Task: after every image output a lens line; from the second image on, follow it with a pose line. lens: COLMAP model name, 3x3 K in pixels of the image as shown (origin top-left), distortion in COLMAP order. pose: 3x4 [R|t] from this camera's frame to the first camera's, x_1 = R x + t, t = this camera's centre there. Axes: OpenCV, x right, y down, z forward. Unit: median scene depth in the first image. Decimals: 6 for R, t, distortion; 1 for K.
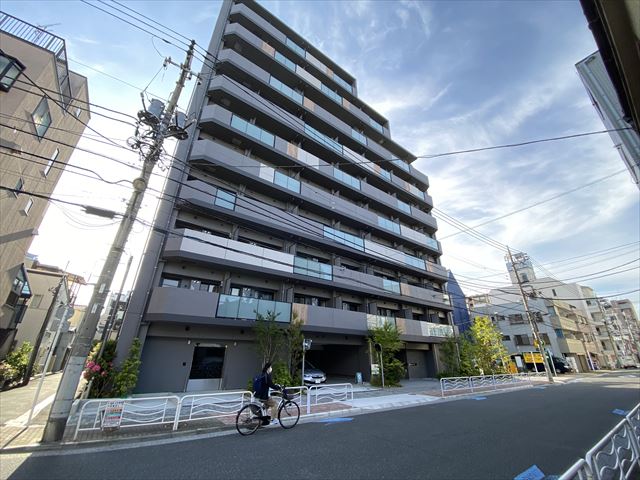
lens RADIAL K [[262.1, 0, 320.6], [0, 262.1, 239.1], [0, 0, 1]] dist [-0.000093, -0.011927]
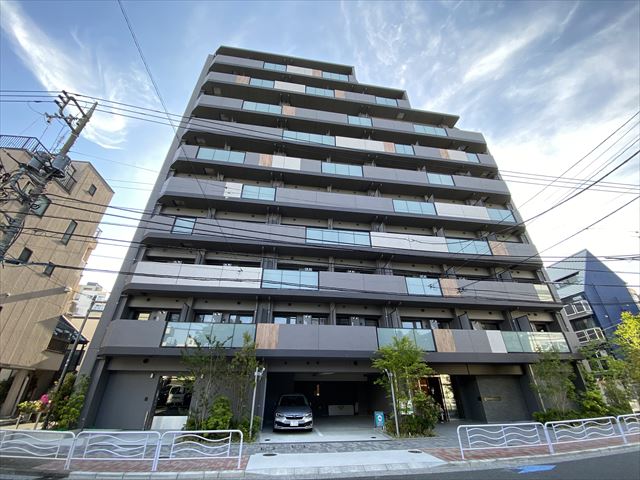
lens RADIAL K [[262.1, 0, 320.5], [0, 262.1, 240.4], [0, 0, 1]] dist [-0.000093, -0.011927]
pose [[0.883895, -0.244347, -0.398779, 0.315306], [0.203238, 0.968625, -0.143035, 0.098332], [0.421218, 0.045381, 0.905824, 0.206592]]
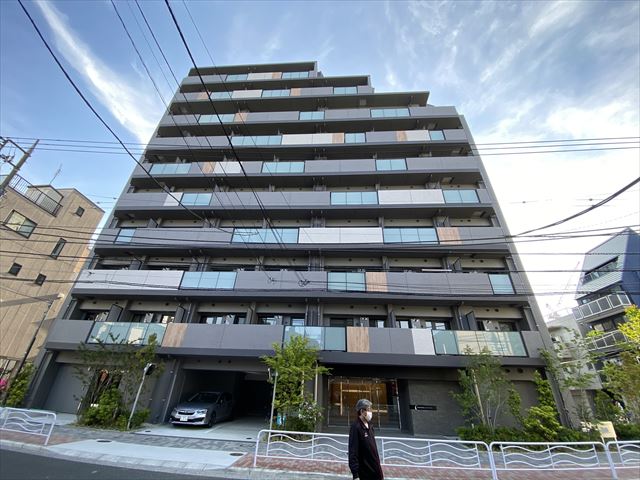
lens RADIAL K [[262.1, 0, 320.6], [0, 262.1, 240.7], [0, 0, 1]] dist [-0.000093, -0.011927]
pose [[0.766797, -0.306375, -0.564054, 0.585924], [0.237753, 0.951801, -0.193775, 0.182825], [0.596235, 0.014480, 0.802679, 0.392536]]
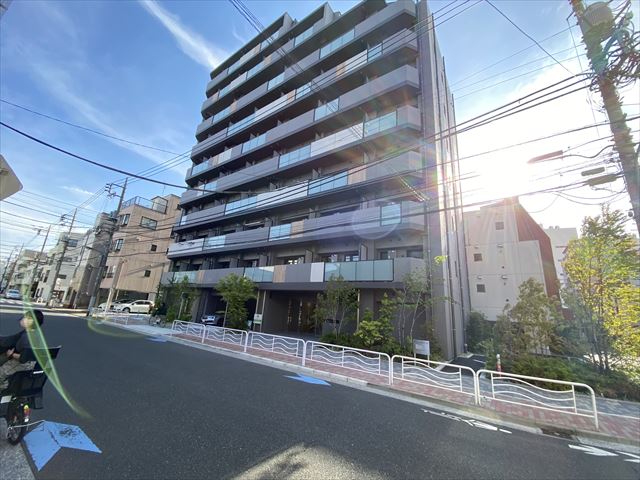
lens RADIAL K [[296.8, 0, 323.0], [0, 296.8, 219.9], [0, 0, 1]] dist [0.005582, -0.000898]
pose [[0.254994, -0.285856, -0.923723, 1.167719], [0.330610, 0.923503, -0.194522, 0.366480], [0.908667, -0.255790, 0.329995, 0.779618]]
